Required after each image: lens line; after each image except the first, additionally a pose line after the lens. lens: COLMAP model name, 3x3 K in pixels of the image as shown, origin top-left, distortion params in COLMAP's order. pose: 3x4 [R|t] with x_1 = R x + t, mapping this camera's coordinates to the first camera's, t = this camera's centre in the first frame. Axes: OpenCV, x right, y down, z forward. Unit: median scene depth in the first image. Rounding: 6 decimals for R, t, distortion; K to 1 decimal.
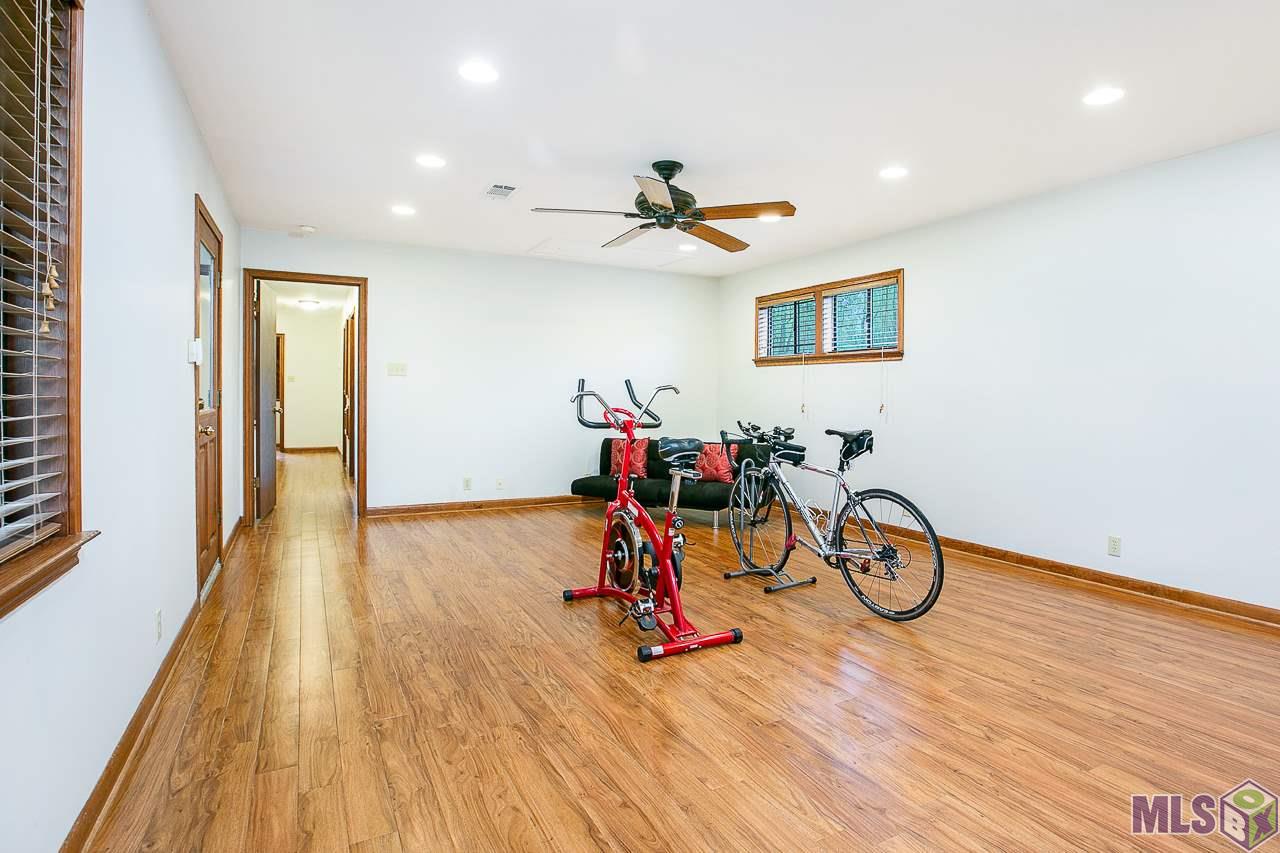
lens RADIAL K [[583.1, 0, 644.7], [0, 583.1, 413.9], [0, 0, 1]] dist [-0.022894, 0.000055]
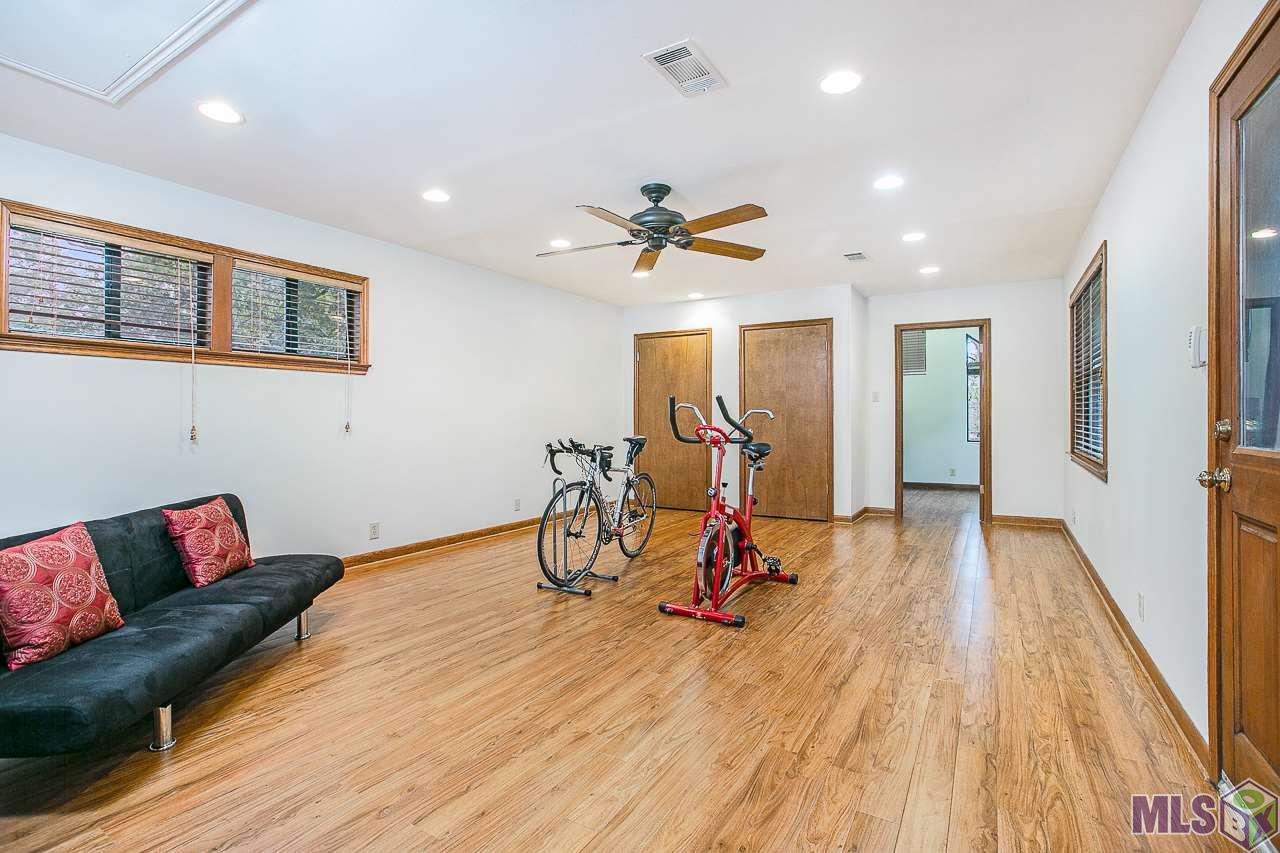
lens RADIAL K [[583.1, 0, 642.8], [0, 583.1, 421.0], [0, 0, 1]] dist [-0.022894, 0.000055]
pose [[-0.476951, -0.009431, 0.878879, -0.941383], [0.023027, 0.999465, 0.023221, -0.047730], [-0.878628, 0.031313, -0.476479, 1.666124]]
